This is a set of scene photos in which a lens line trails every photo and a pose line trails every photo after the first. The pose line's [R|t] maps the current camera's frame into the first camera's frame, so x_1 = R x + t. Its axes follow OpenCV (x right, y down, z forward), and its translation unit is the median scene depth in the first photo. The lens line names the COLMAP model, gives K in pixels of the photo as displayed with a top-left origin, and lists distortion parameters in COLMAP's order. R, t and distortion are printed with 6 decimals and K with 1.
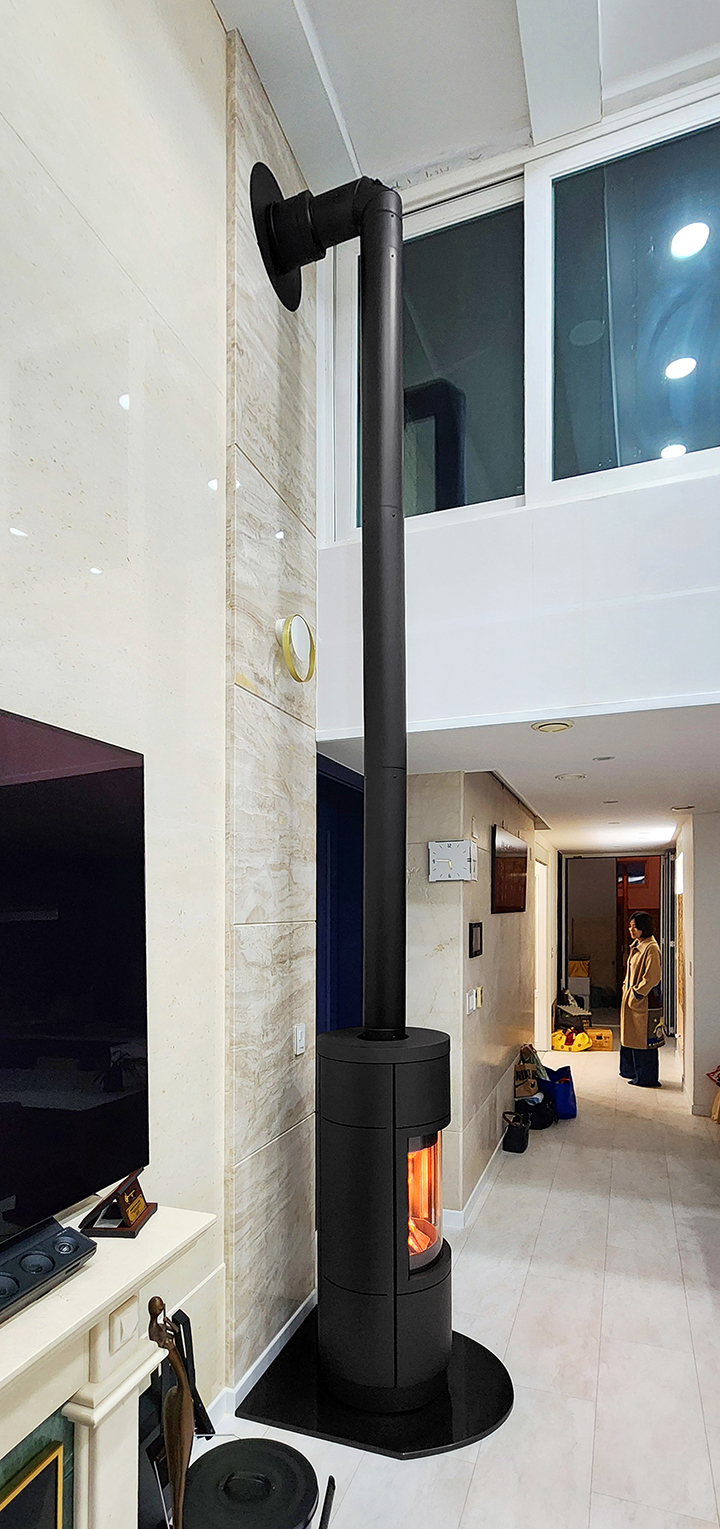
lens RADIAL K [[690.3, 0, 389.7], [0, 690.3, 899.9], [0, 0, 1]] dist [-0.000522, -0.000778]
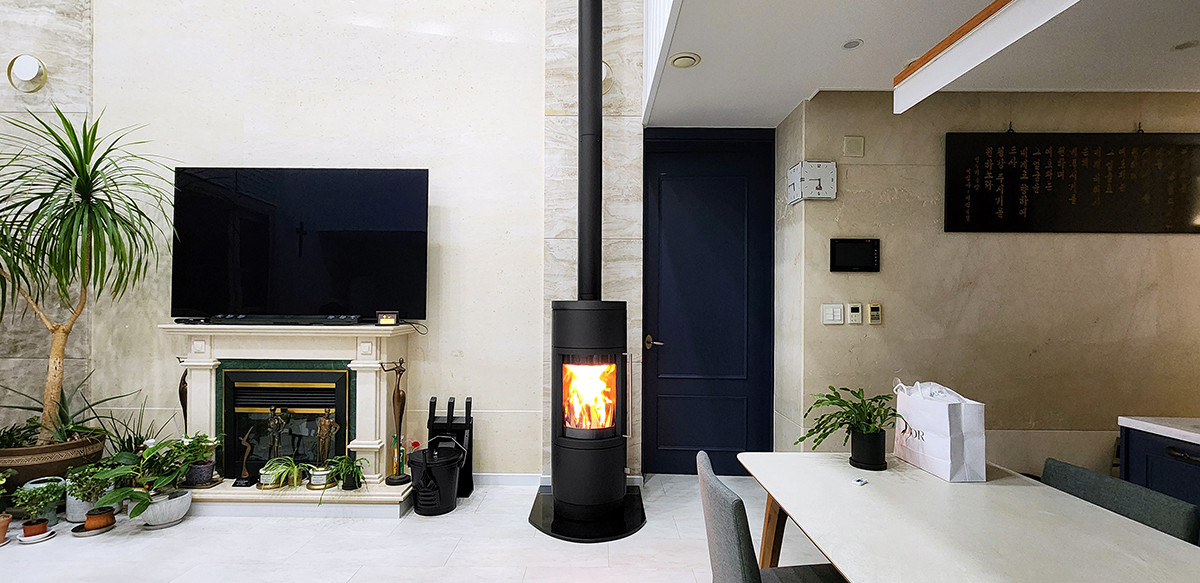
lens RADIAL K [[551.3, 0, 600.0], [0, 551.3, 291.5], [0, 0, 1]] dist [0.001166, 0.000273]
pose [[0.322393, -0.010719, -0.946545, 1.203517], [0.001141, 0.999940, -0.010935, 0.187728], [0.946605, 0.002445, 0.322385, 0.596732]]
